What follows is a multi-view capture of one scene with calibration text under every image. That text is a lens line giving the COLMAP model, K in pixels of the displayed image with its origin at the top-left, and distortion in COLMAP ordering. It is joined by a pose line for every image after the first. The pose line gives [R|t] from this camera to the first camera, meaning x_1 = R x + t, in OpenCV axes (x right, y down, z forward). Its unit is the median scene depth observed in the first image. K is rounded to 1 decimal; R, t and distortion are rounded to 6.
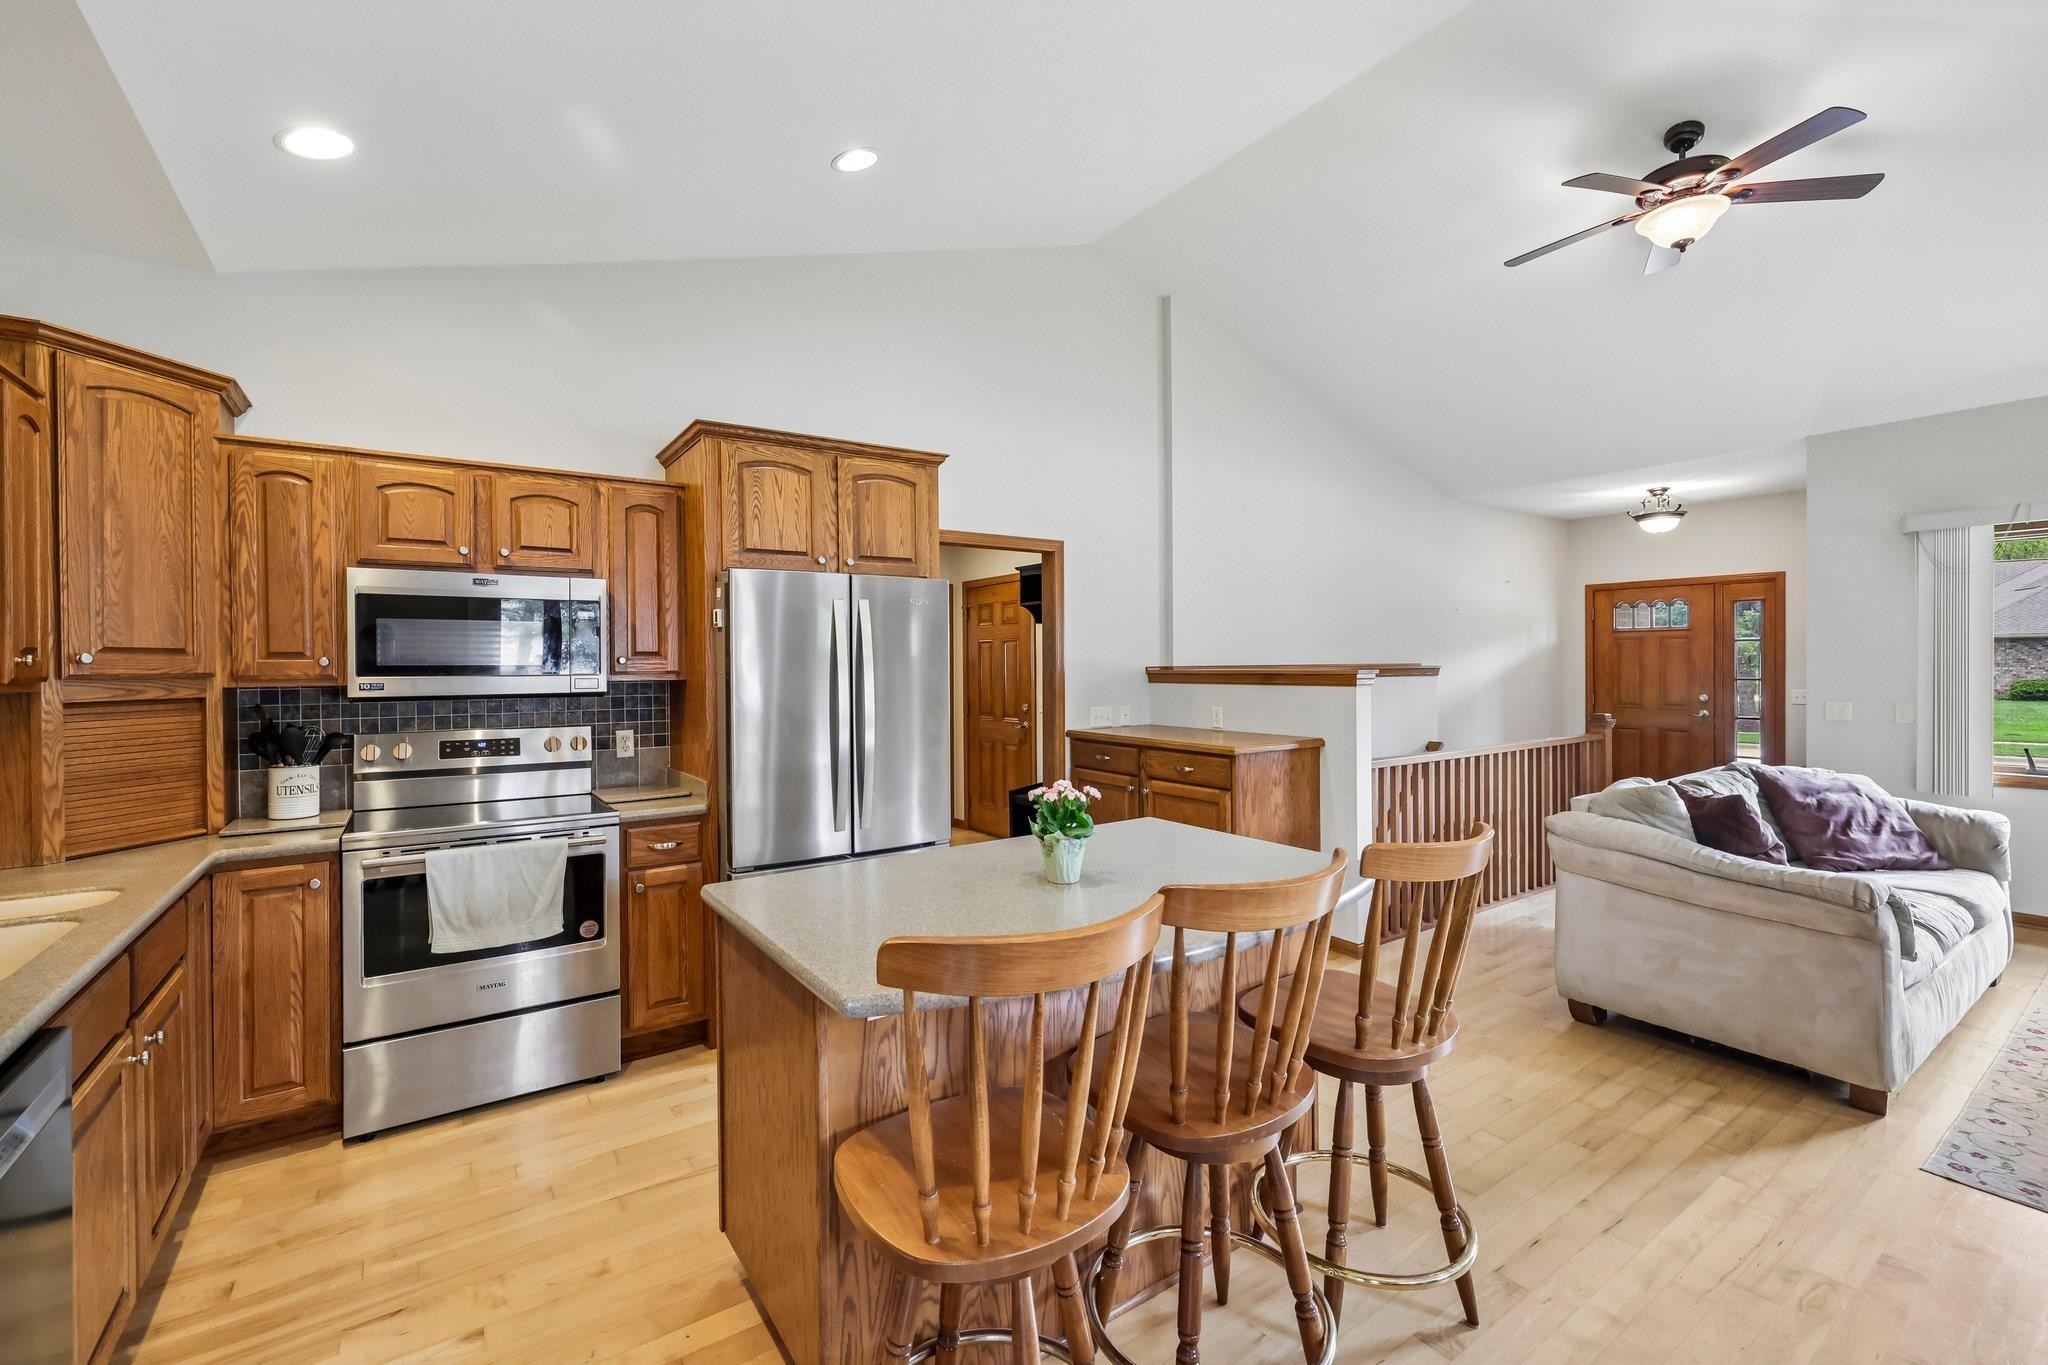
lens RADIAL K [[863.7, 0, 1010.9], [0, 863.7, 667.9], [0, 0, 1]] dist [0.000742, -0.000234]
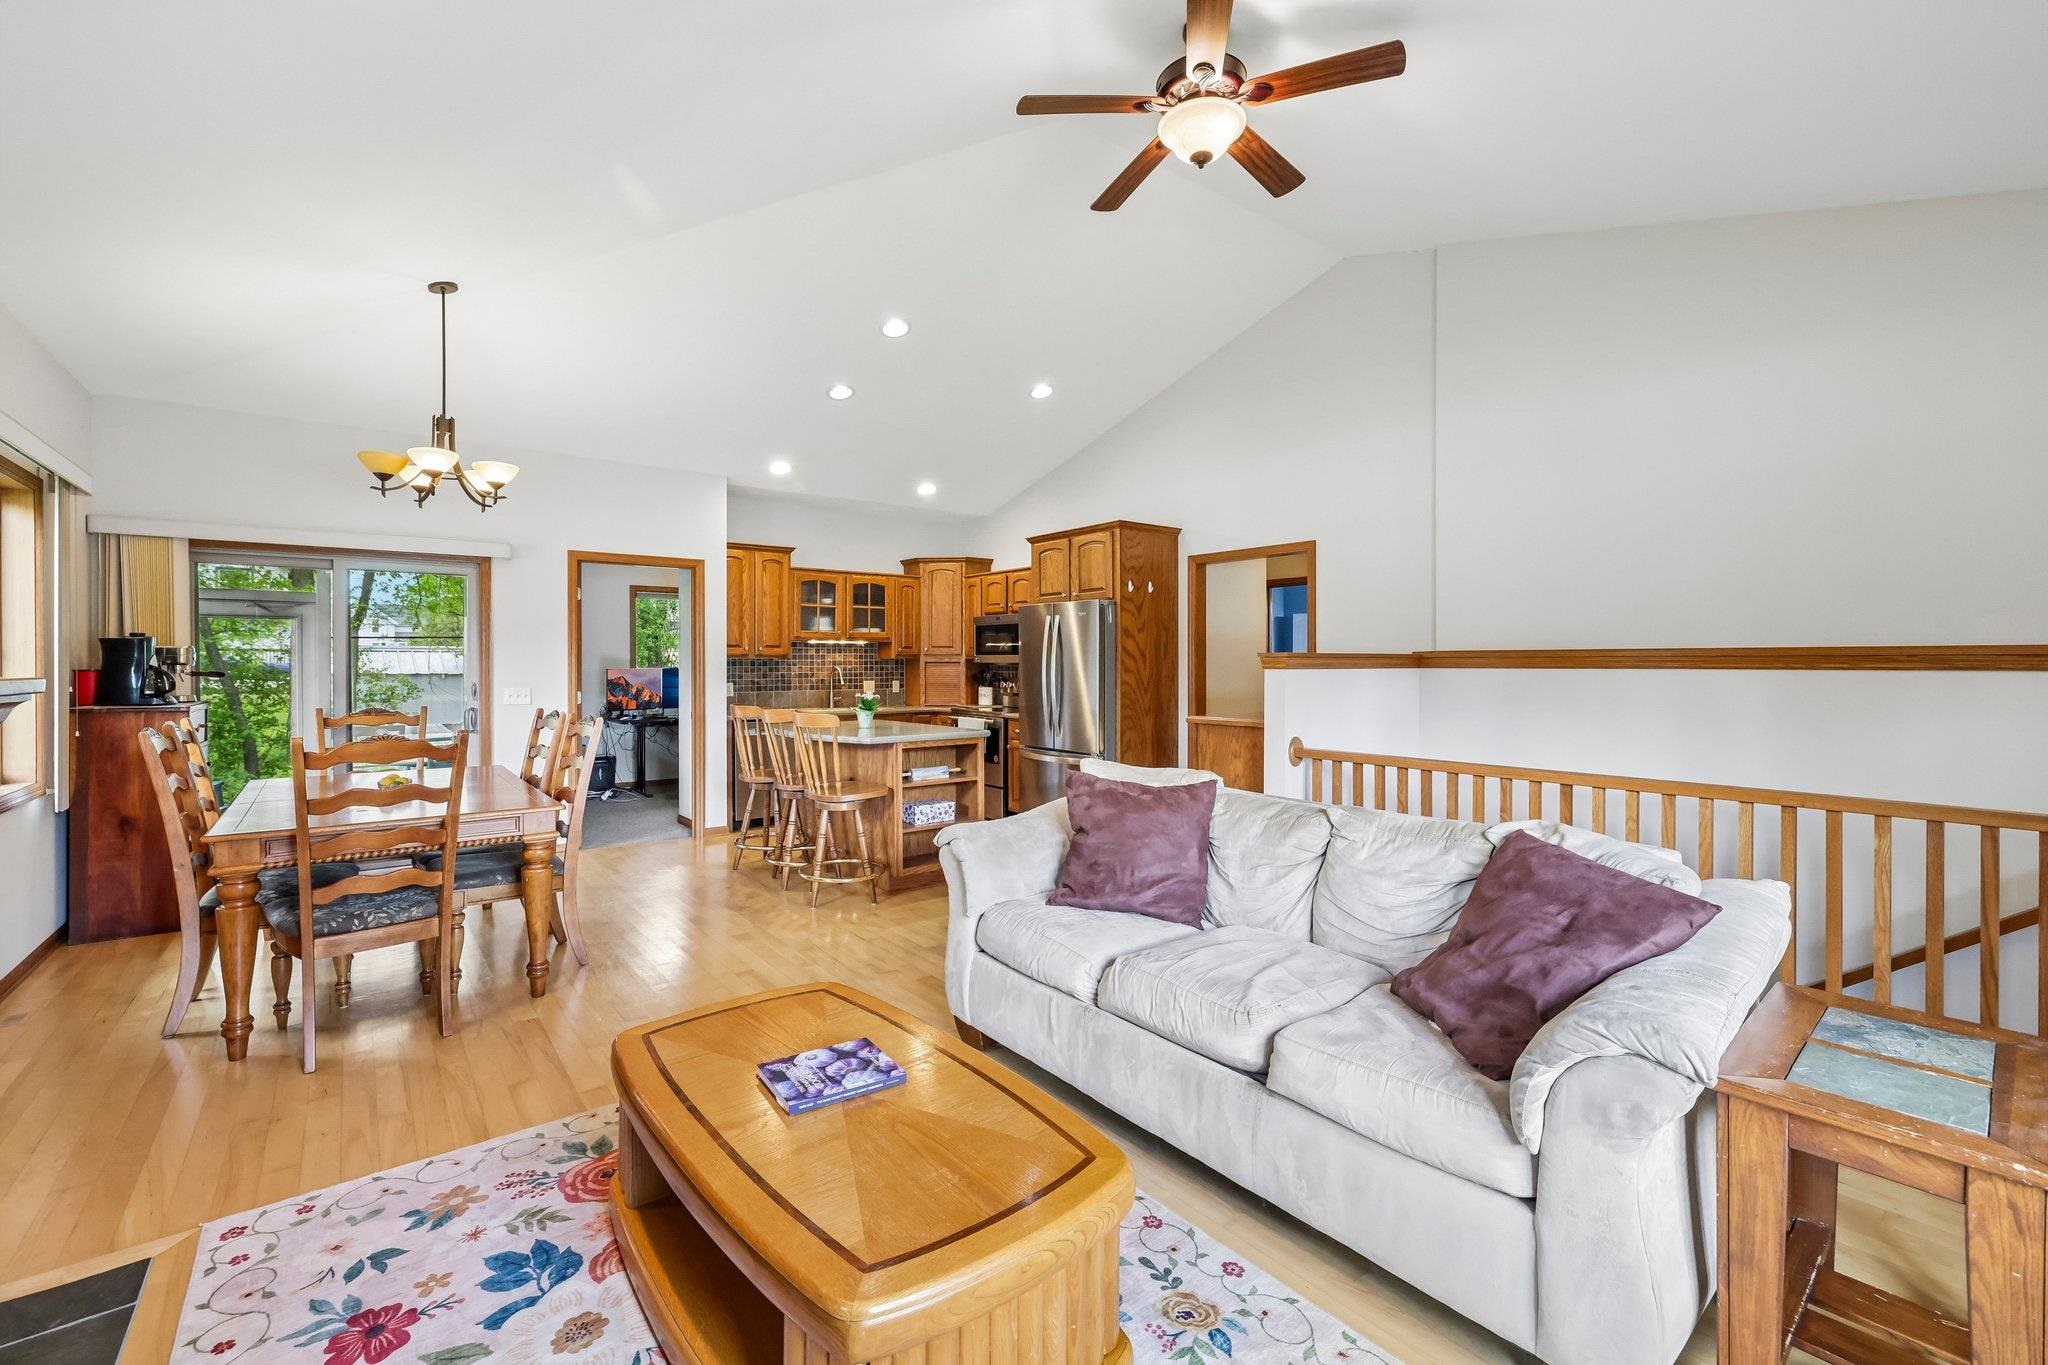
lens RADIAL K [[863.7, 0, 1014.3], [0, 863.7, 667.6], [0, 0, 1]] dist [0.000742, -0.000234]
pose [[0.055838, 0.013874, -0.998343, 1.795150], [-0.005464, 0.999893, 0.013590, 0.010030], [0.998425, 0.004696, 0.055908, 0.841206]]
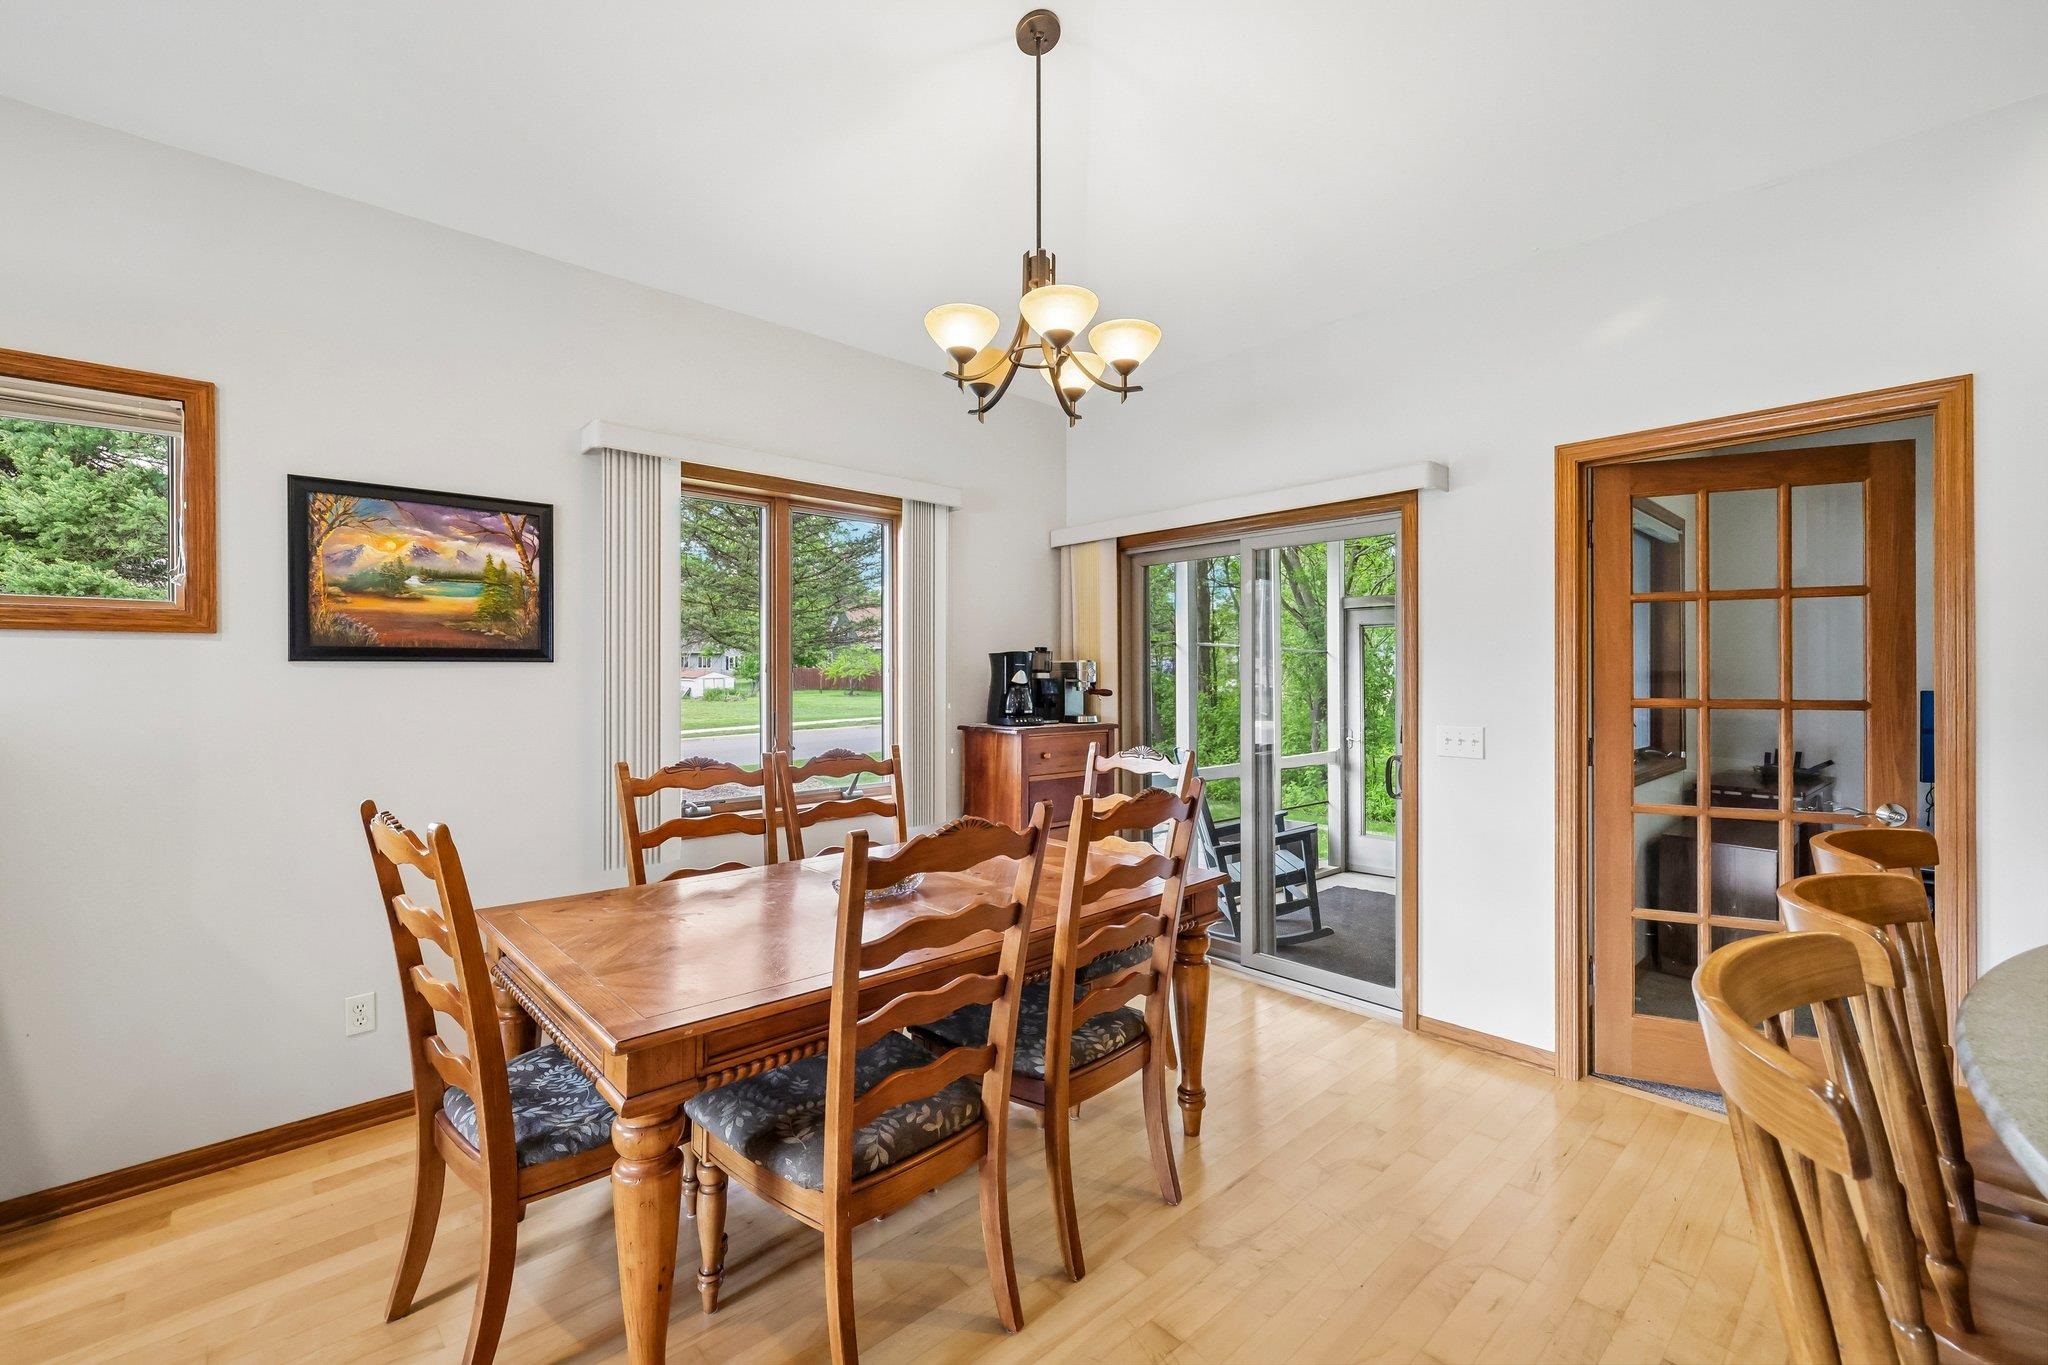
lens RADIAL K [[863.7, 0, 1017.4], [0, 863.7, 678.0], [0, 0, 1]] dist [0.000742, -0.000234]
pose [[-0.989868, 0.010086, -0.141629, 0.546789], [0.008618, 0.999903, 0.010973, 0.012883], [0.141725, 0.009641, -0.989859, 0.794222]]
